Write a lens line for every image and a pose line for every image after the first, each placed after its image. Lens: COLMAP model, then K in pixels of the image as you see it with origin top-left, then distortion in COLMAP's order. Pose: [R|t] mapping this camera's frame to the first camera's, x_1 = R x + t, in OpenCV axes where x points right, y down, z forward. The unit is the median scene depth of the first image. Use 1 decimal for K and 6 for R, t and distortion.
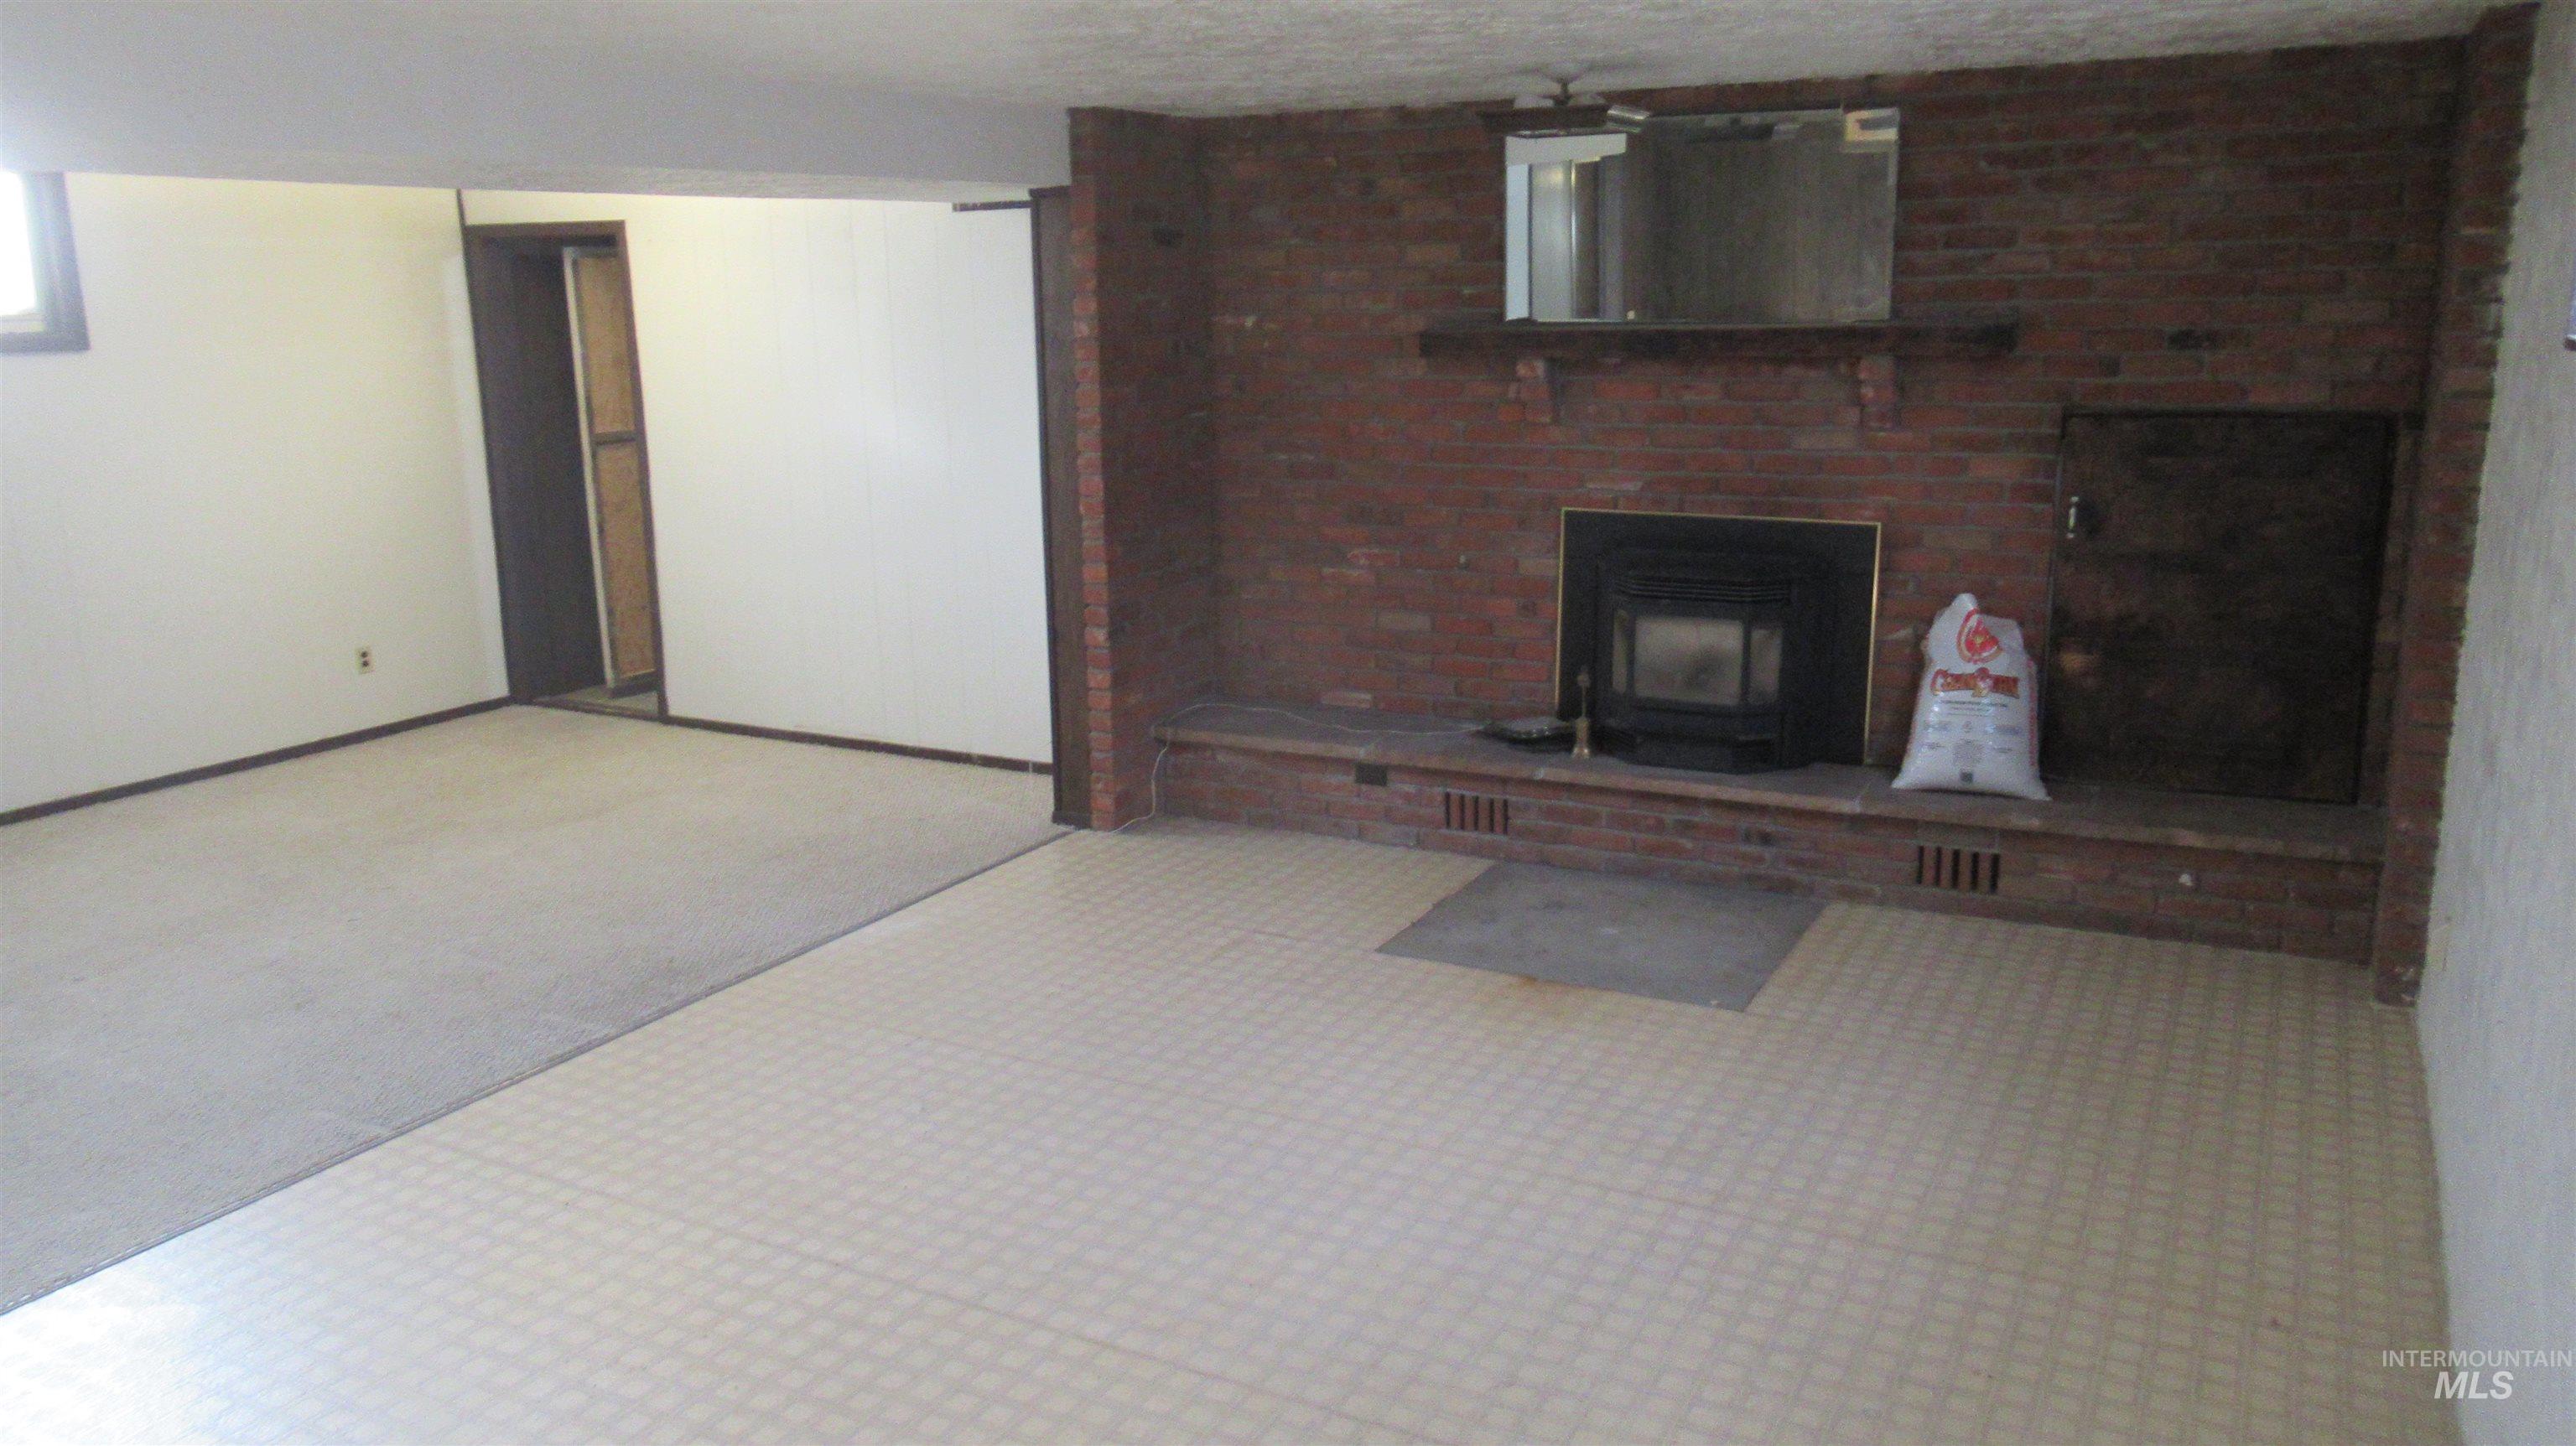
lens RADIAL K [[1900.8, 0, 1288.0], [0, 1900.8, 723.0], [0, 0, 1]] dist [-0.002389, -0.001812]
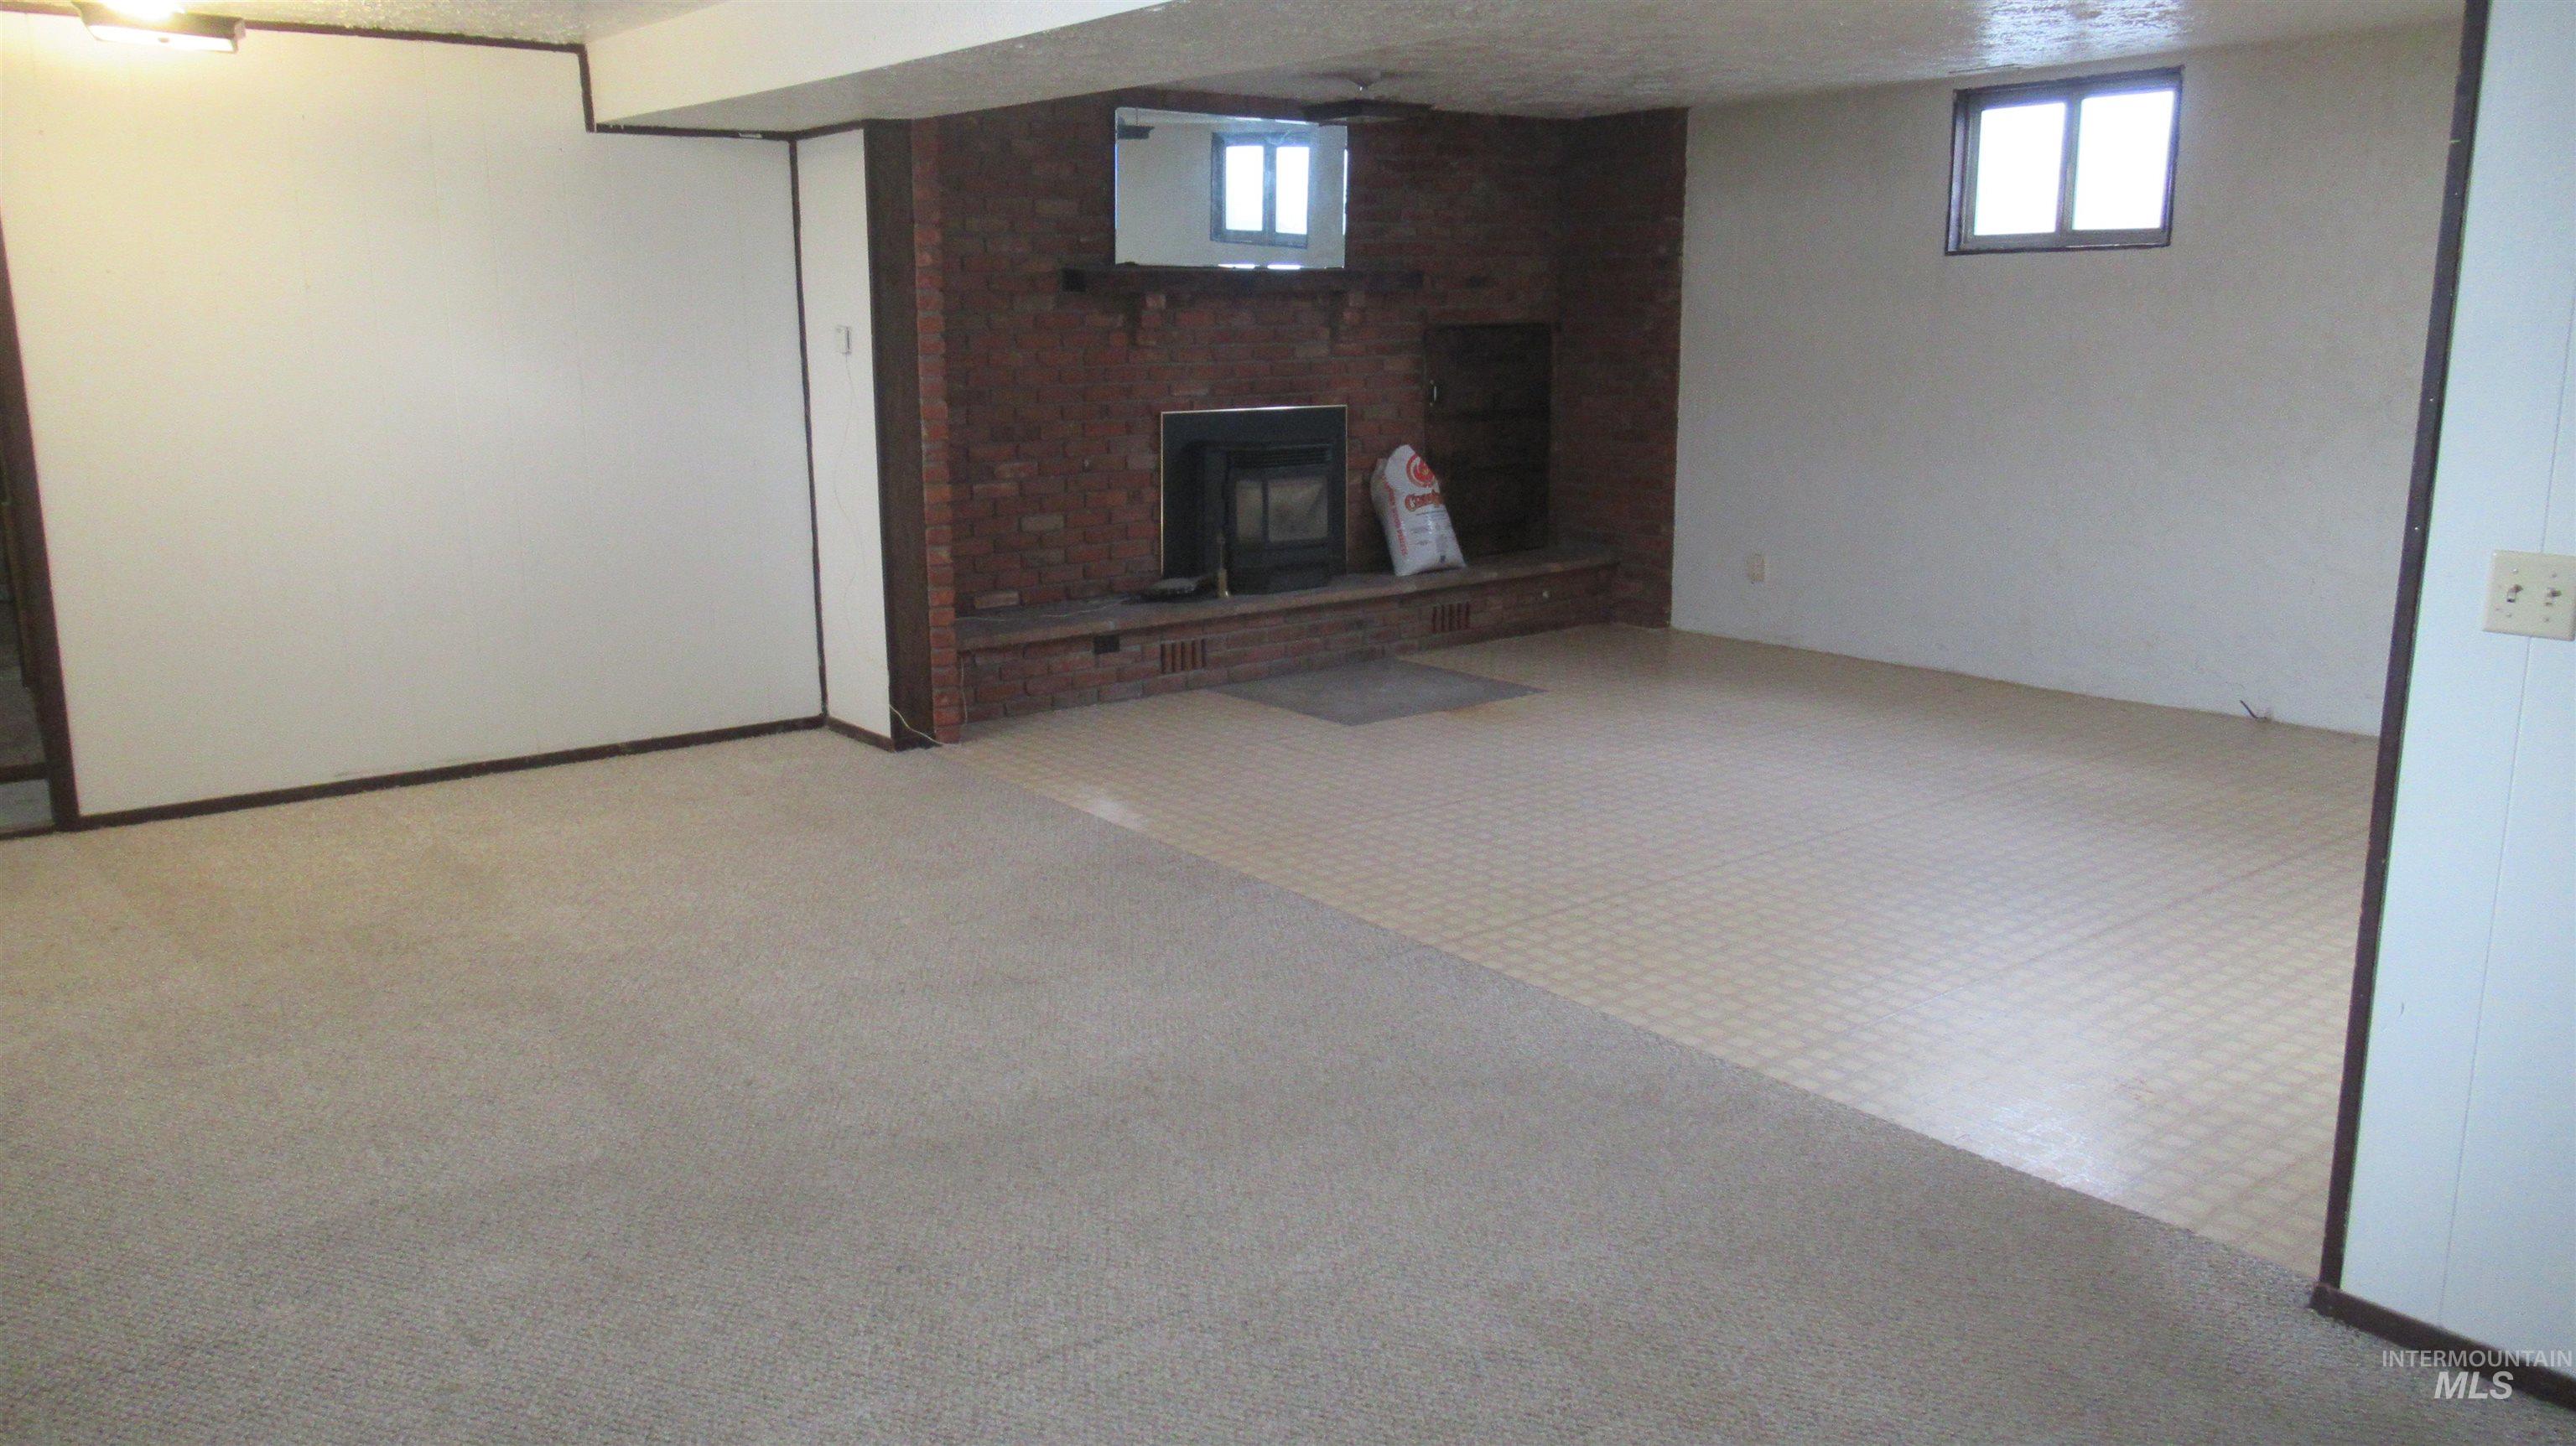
lens RADIAL K [[1900.8, 0, 1288.0], [0, 1900.8, 723.0], [0, 0, 1]] dist [-0.002389, -0.001812]
pose [[0.413335, -0.183539, 0.891890, -1.045892], [0.202356, 0.973498, 0.106553, -0.030542], [-0.887810, 0.136437, 0.439521, 0.411754]]
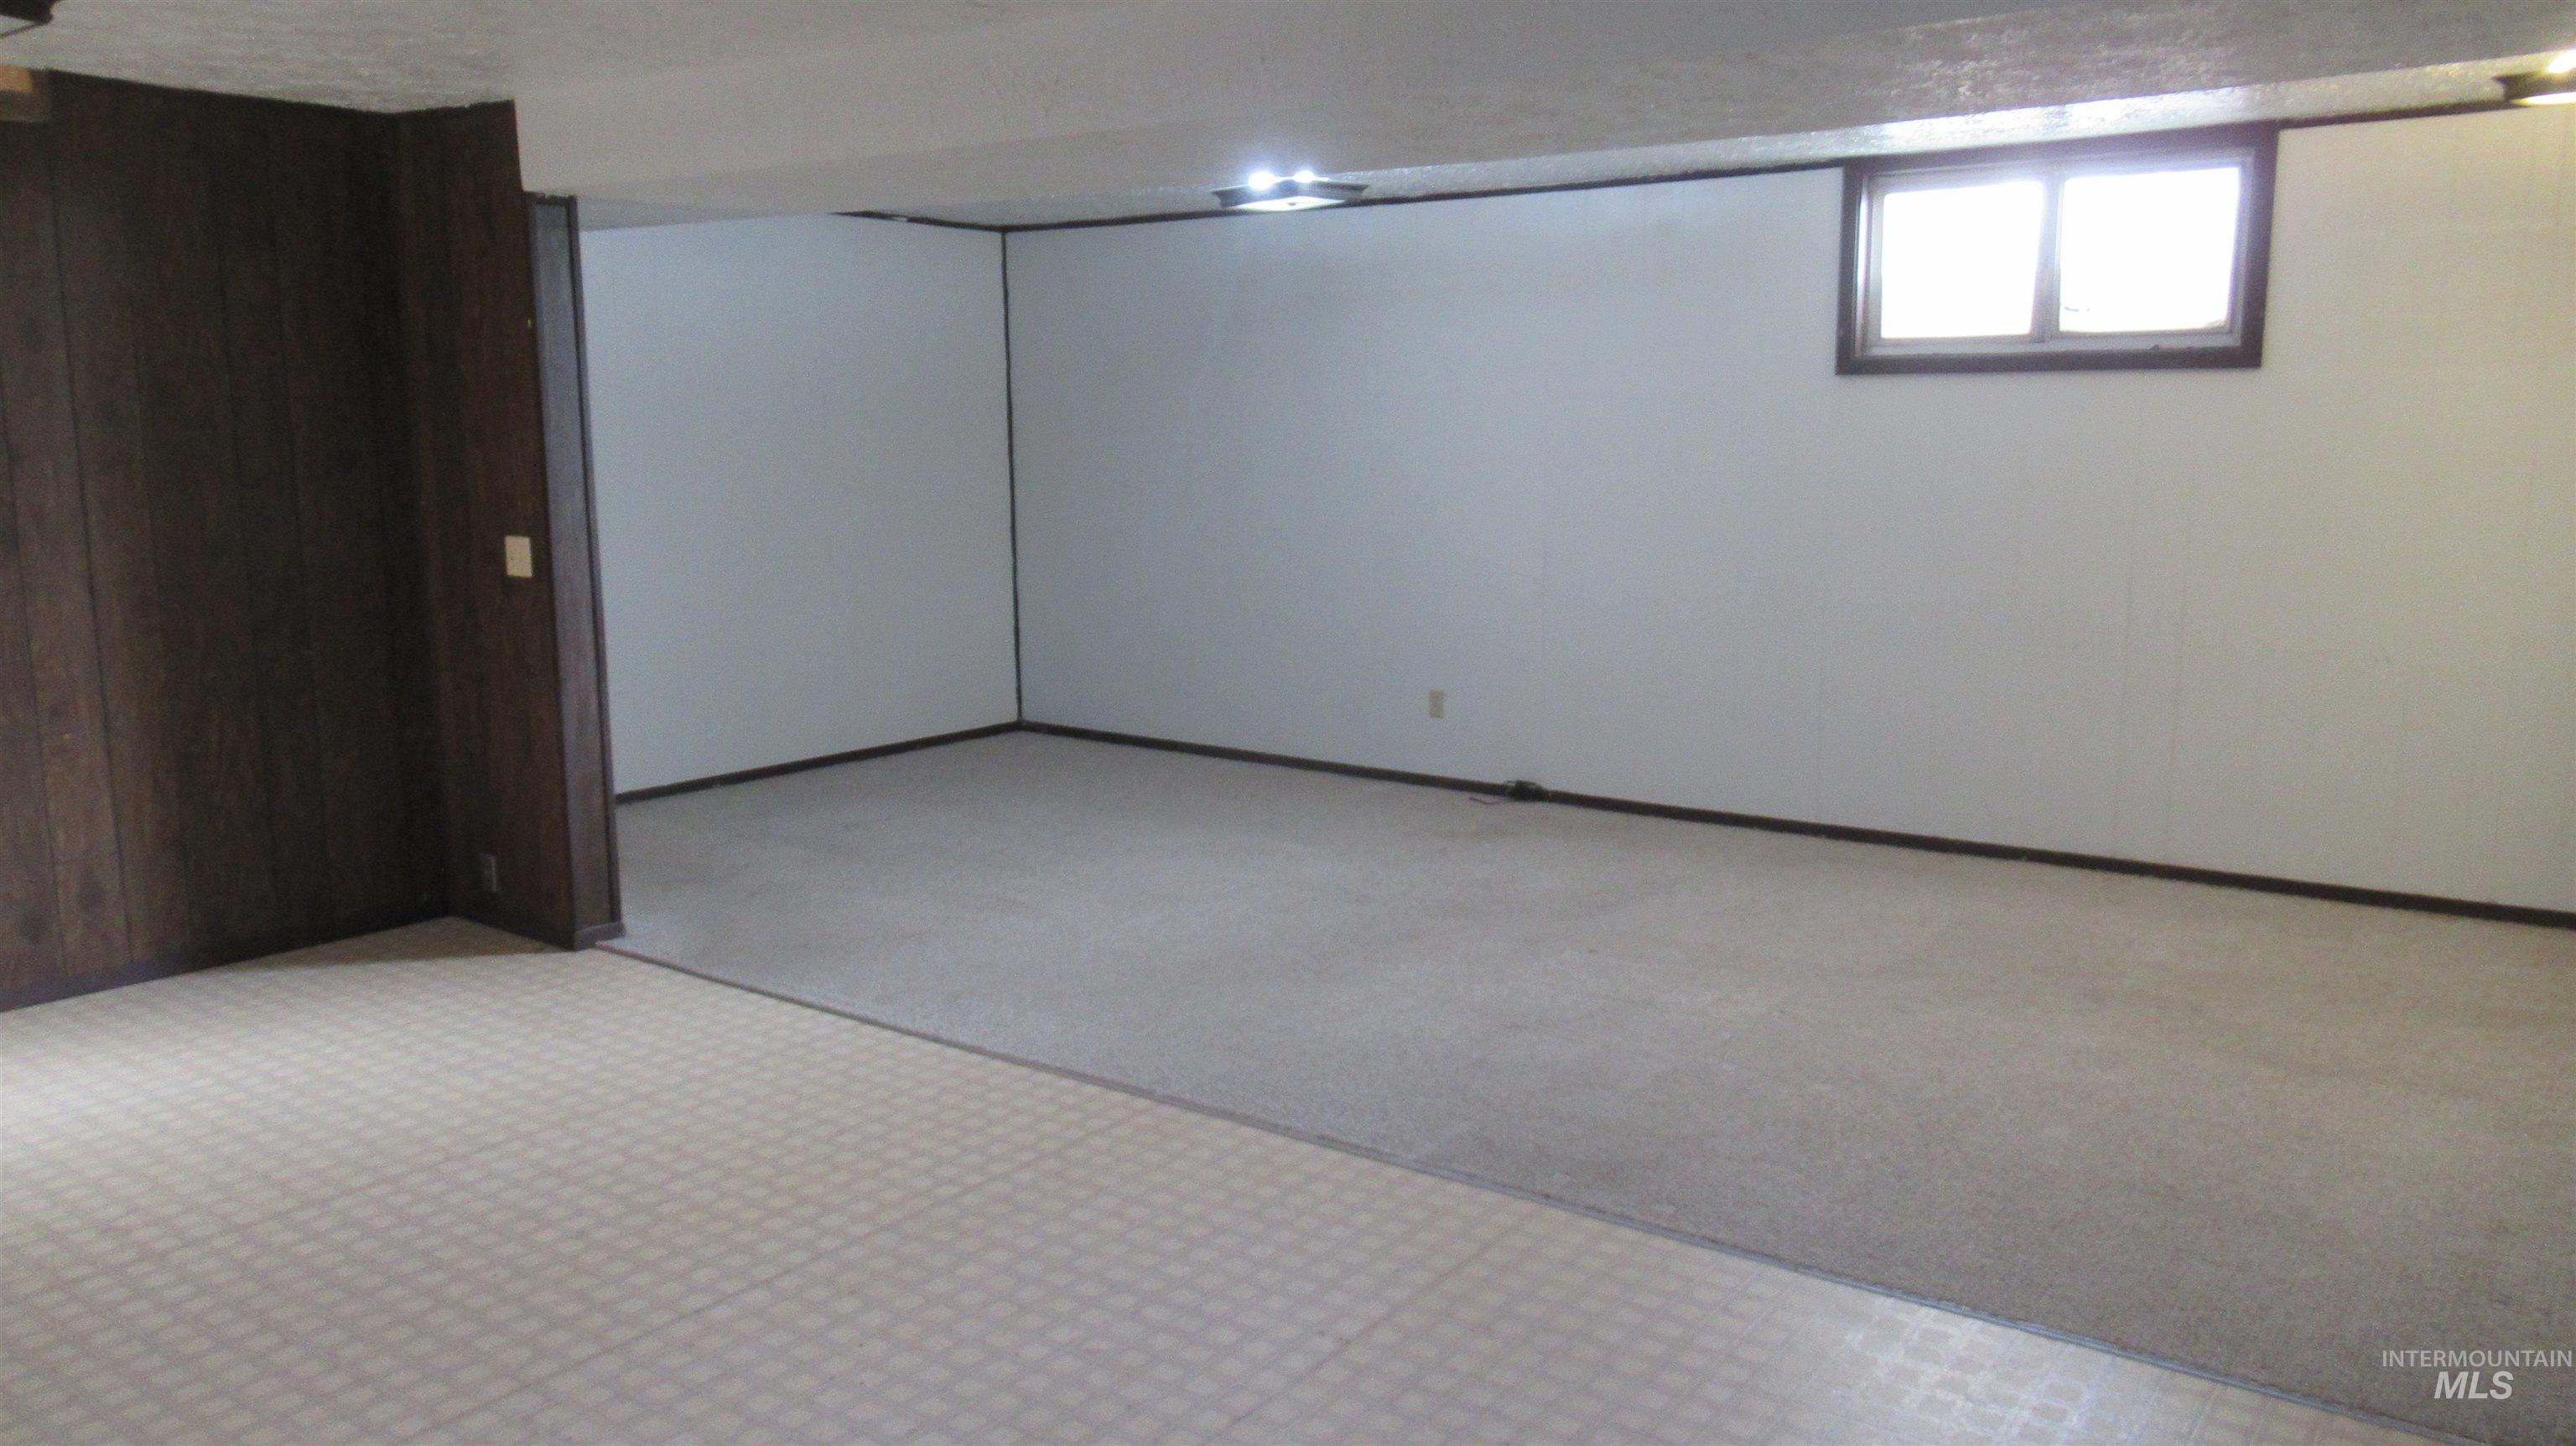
lens RADIAL K [[1938.3, 0, 1288.0], [0, 1938.3, 723.0], [0, 0, 1]] dist [-0.009052, 0.001212]
pose [[-0.143891, 0.176891, -0.973655, 0.356730], [-0.216319, 0.954477, 0.205376, -0.146572], [0.965661, 0.240172, -0.099076, 0.803979]]
